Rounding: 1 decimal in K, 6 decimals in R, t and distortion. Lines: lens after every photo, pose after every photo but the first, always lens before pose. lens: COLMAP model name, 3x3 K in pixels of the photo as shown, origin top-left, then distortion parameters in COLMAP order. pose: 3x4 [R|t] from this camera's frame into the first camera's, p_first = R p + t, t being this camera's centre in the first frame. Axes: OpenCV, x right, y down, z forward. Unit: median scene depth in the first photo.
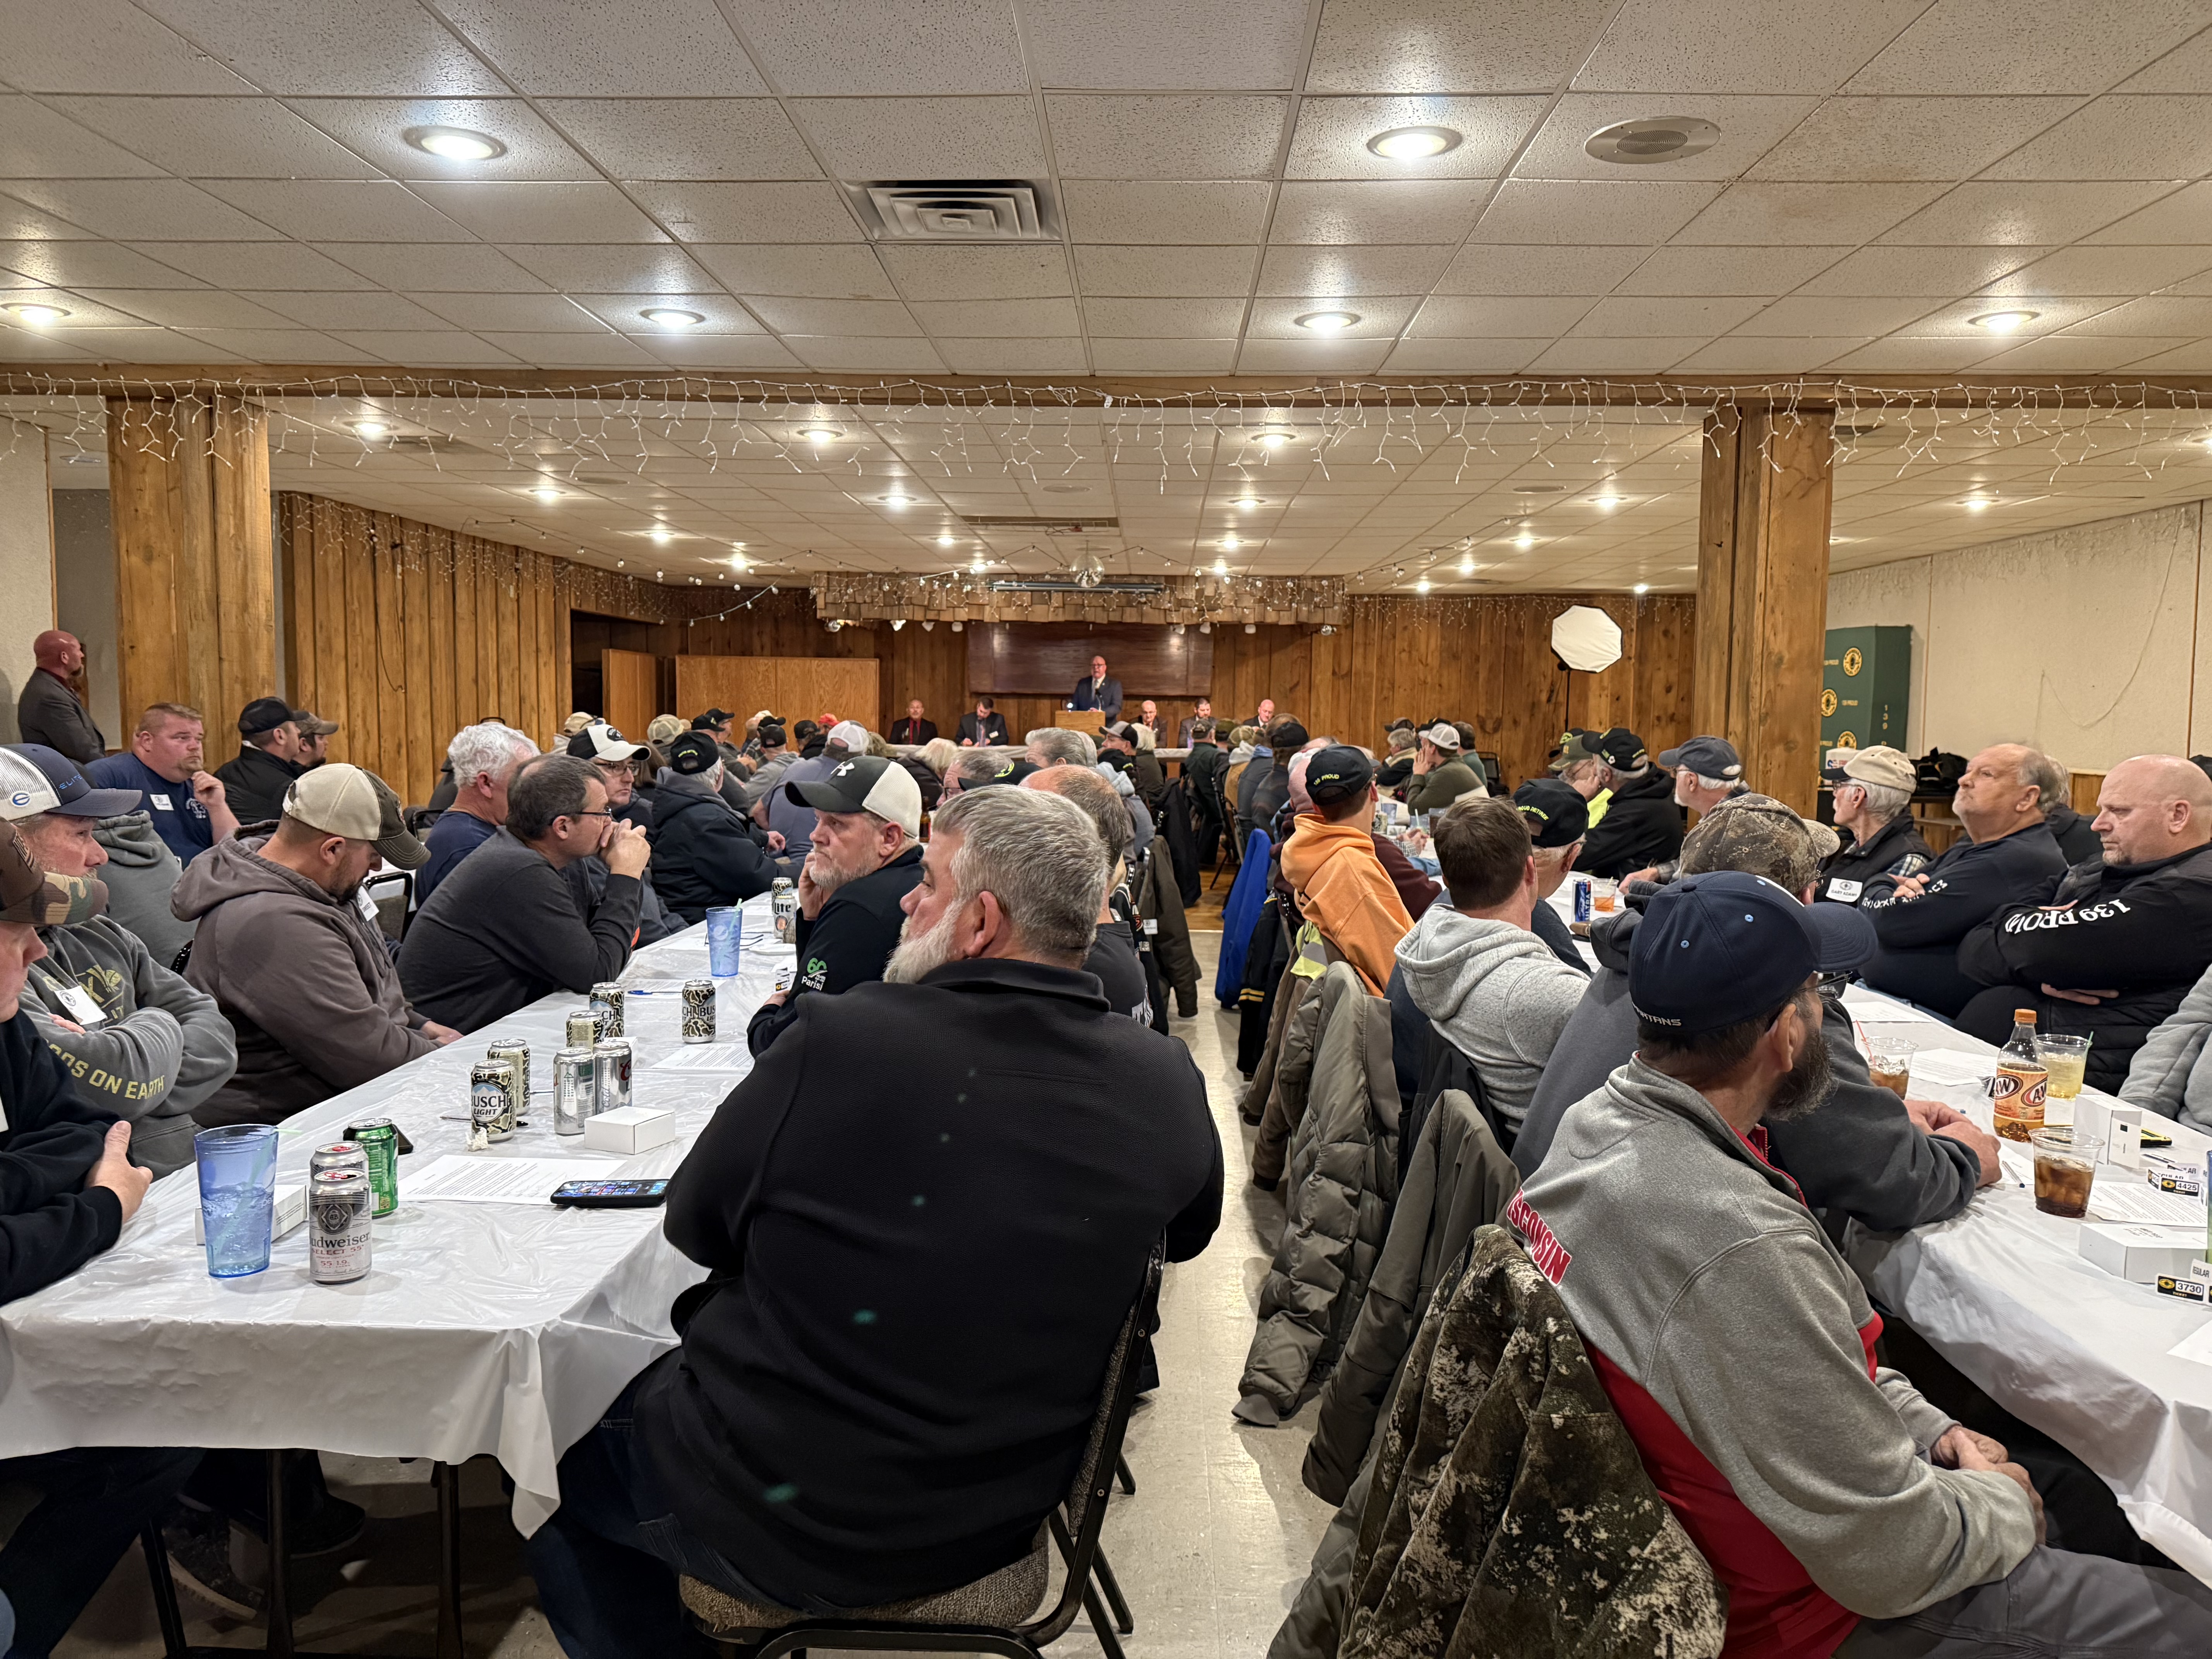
lens RADIAL K [[1552.8, 0, 1097.5], [0, 1552.8, 824.4], [0, 0, 1]] dist [0.168303, -0.330530]
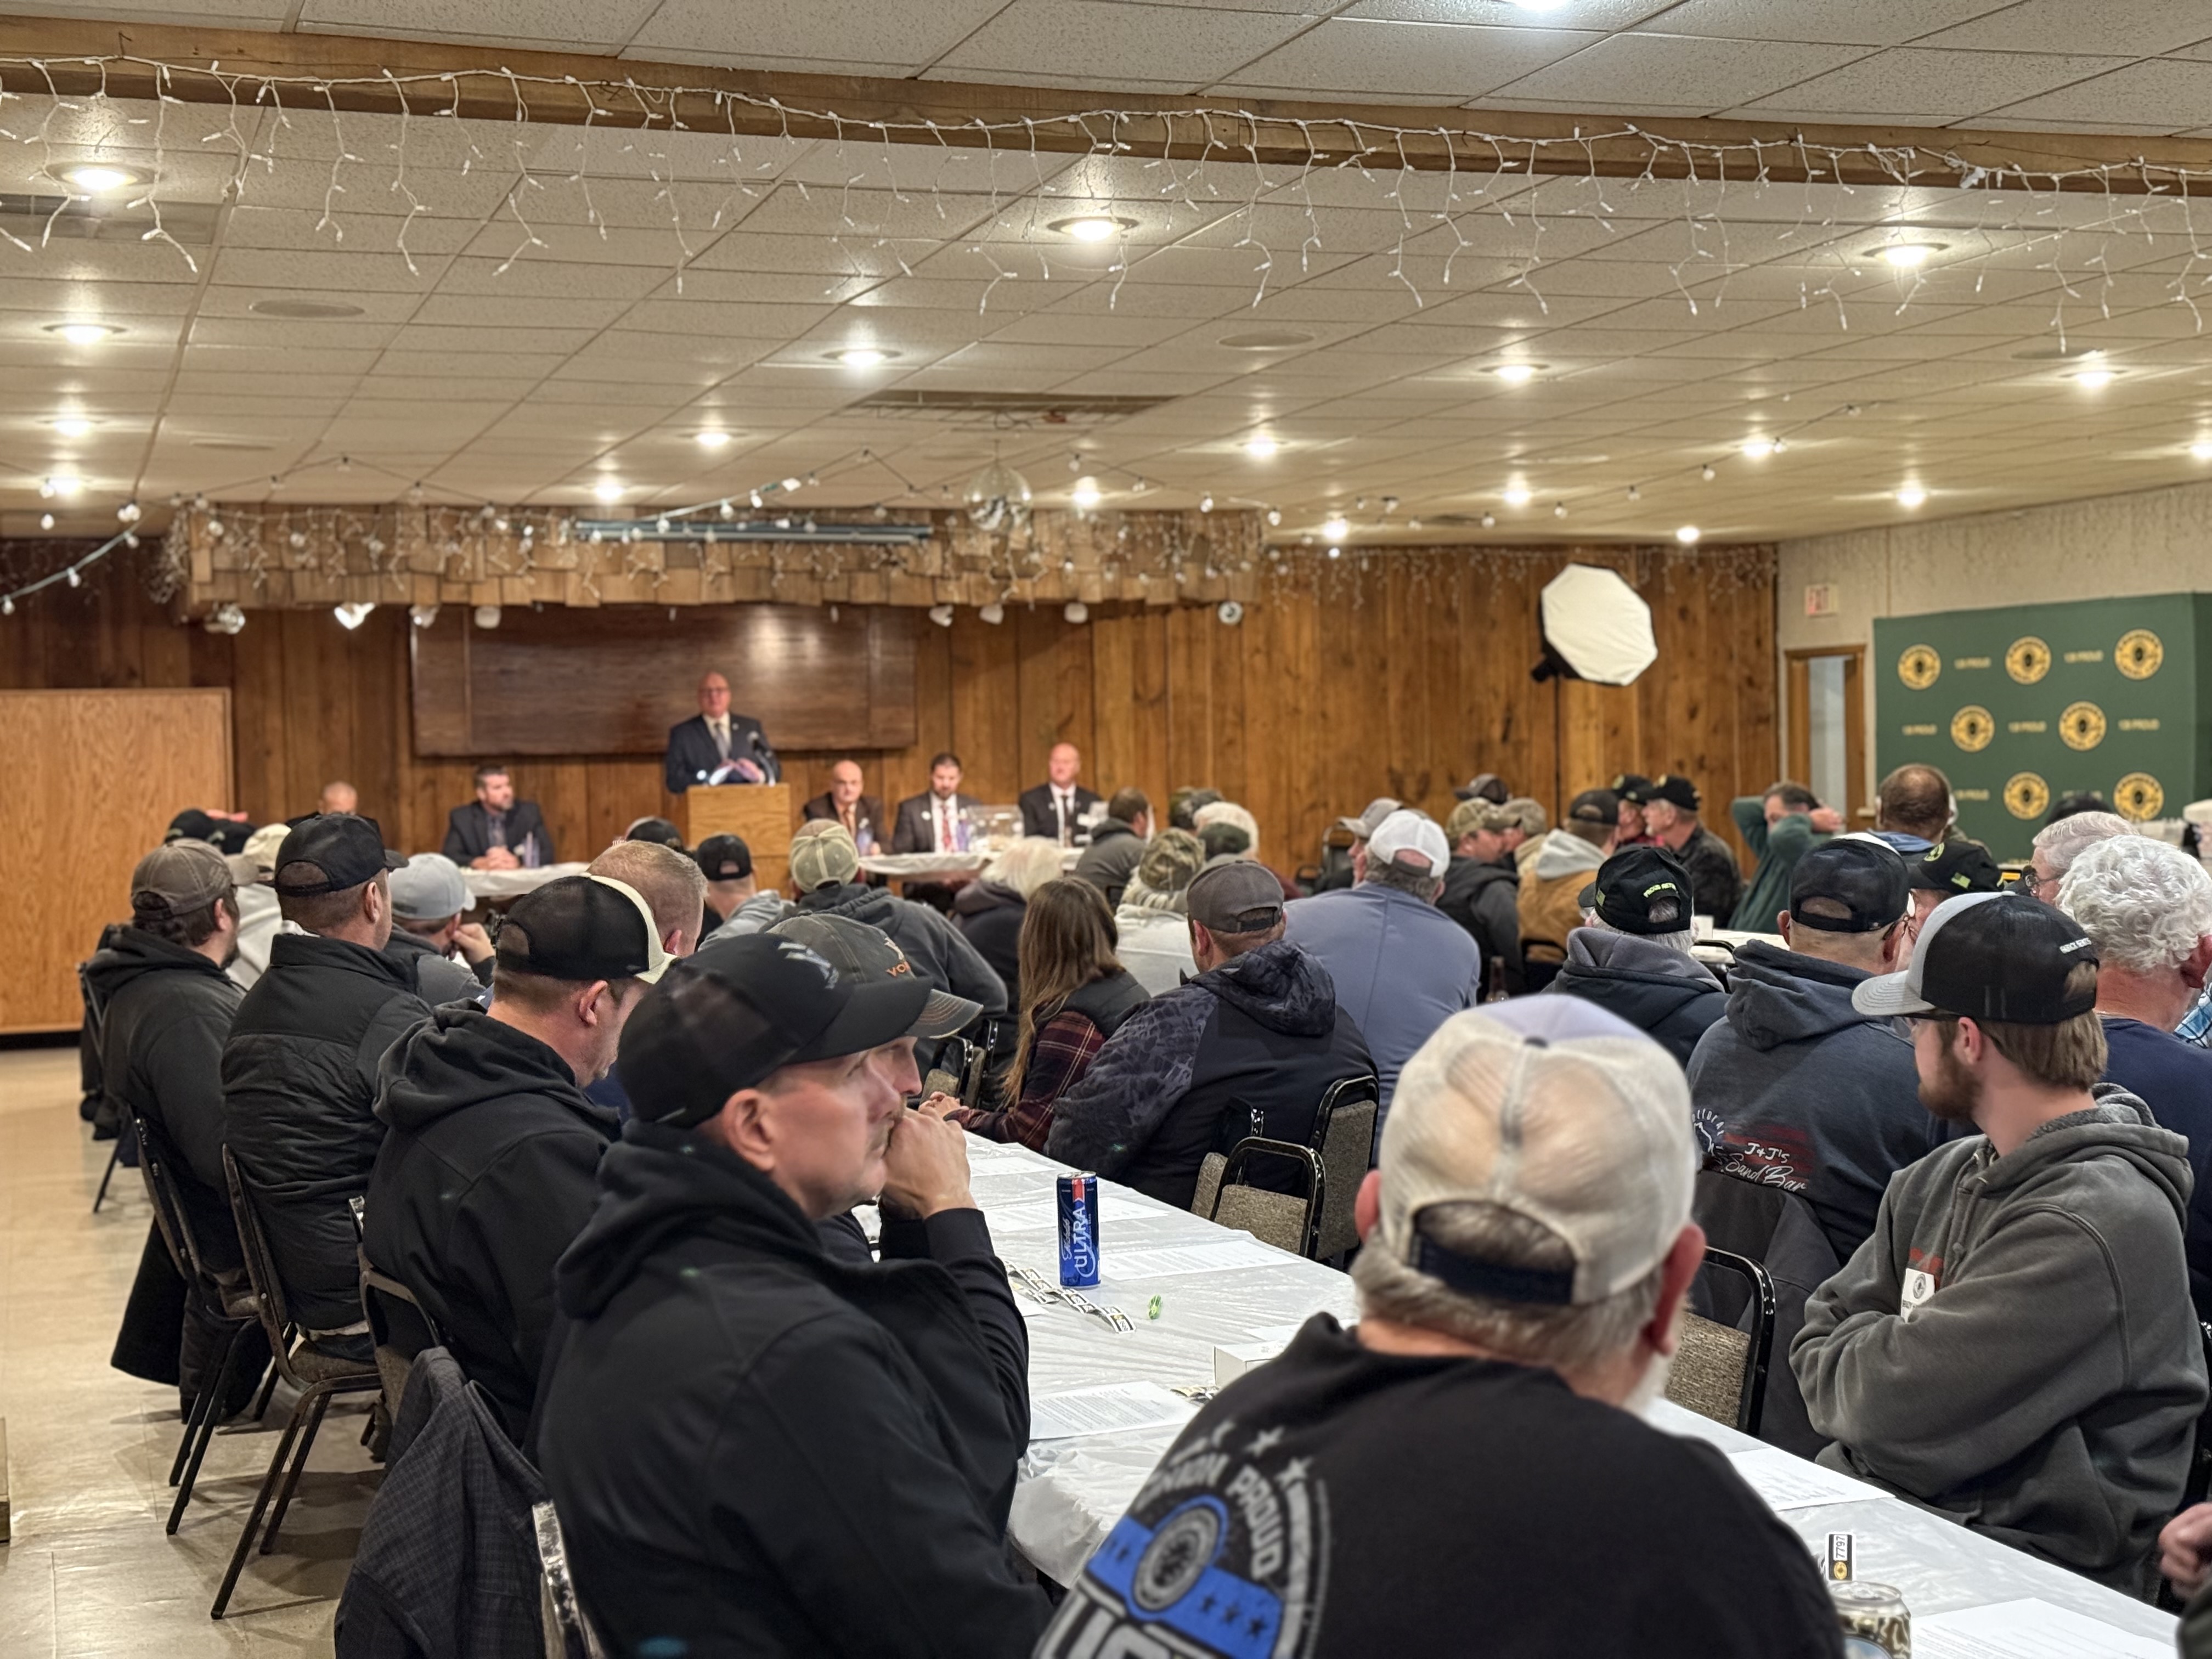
lens RADIAL K [[3093.5, 0, 1114.5], [0, 3093.5, 832.6], [0, 0, 1]] dist [0.150925, -0.042034]
pose [[0.930922, -0.041682, 0.362831, -0.412195], [0.060983, 0.997259, -0.041899, -0.017022], [-0.360090, 0.061131, 0.930913, 0.093308]]
